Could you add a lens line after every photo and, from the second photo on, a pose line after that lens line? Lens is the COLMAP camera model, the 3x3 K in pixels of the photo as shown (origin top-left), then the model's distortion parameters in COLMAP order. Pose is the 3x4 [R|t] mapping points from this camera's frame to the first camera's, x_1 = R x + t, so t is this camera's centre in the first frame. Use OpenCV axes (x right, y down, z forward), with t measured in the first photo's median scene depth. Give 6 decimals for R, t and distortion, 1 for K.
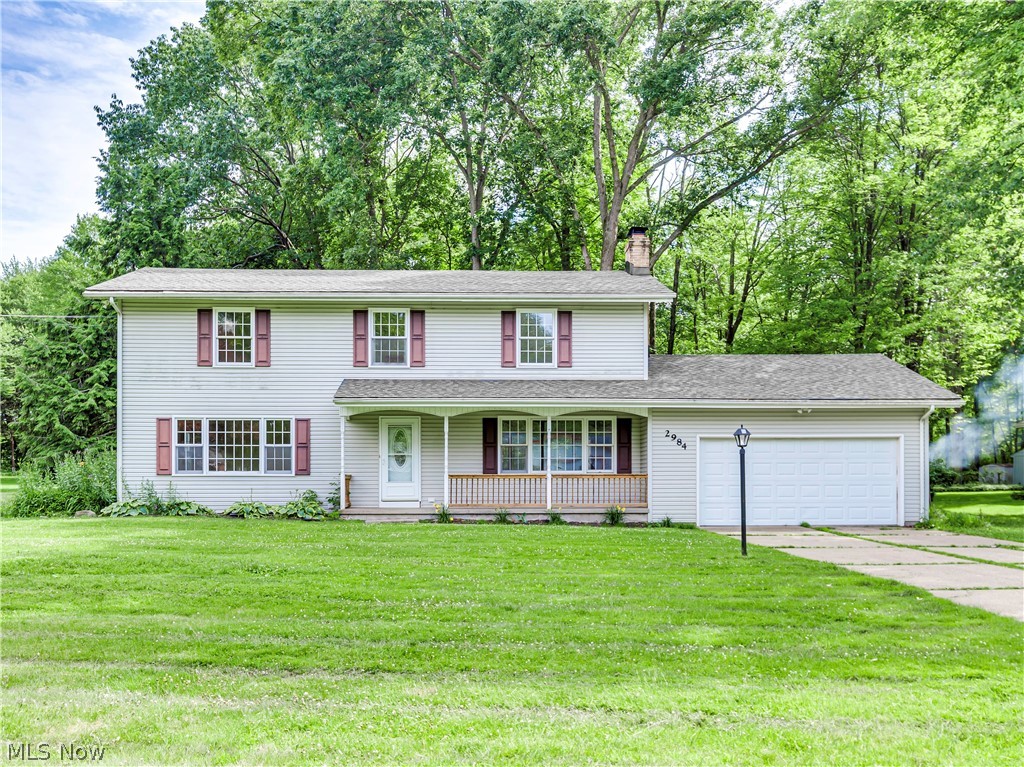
lens RADIAL K [[777.4, 0, 511.7], [0, 777.4, 416.9], [0, 0, 1]] dist [-0.006232, 0.001215]
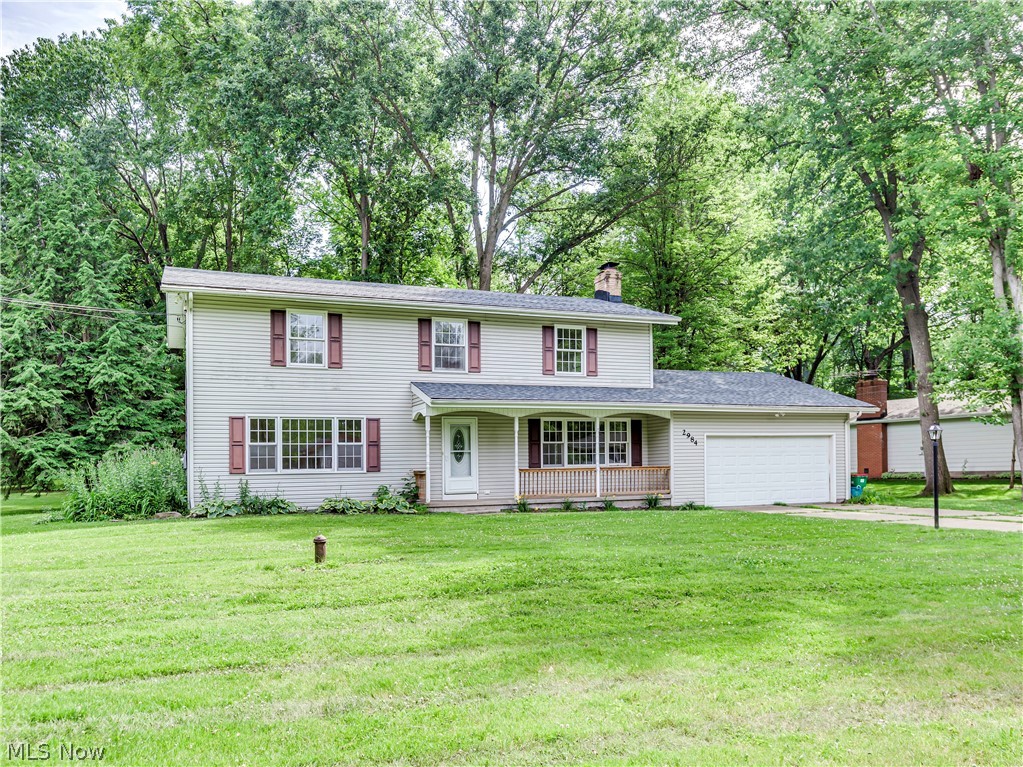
lens RADIAL K [[736.6, 0, 511.4], [0, 736.6, 386.9], [0, 0, 1]] dist [0.005233, 0.002983]
pose [[0.946835, 0.020460, 0.321067, -0.415294], [-0.007617, 0.999122, -0.041207, -0.000489], [-0.321628, 0.036571, 0.946160, -0.012503]]
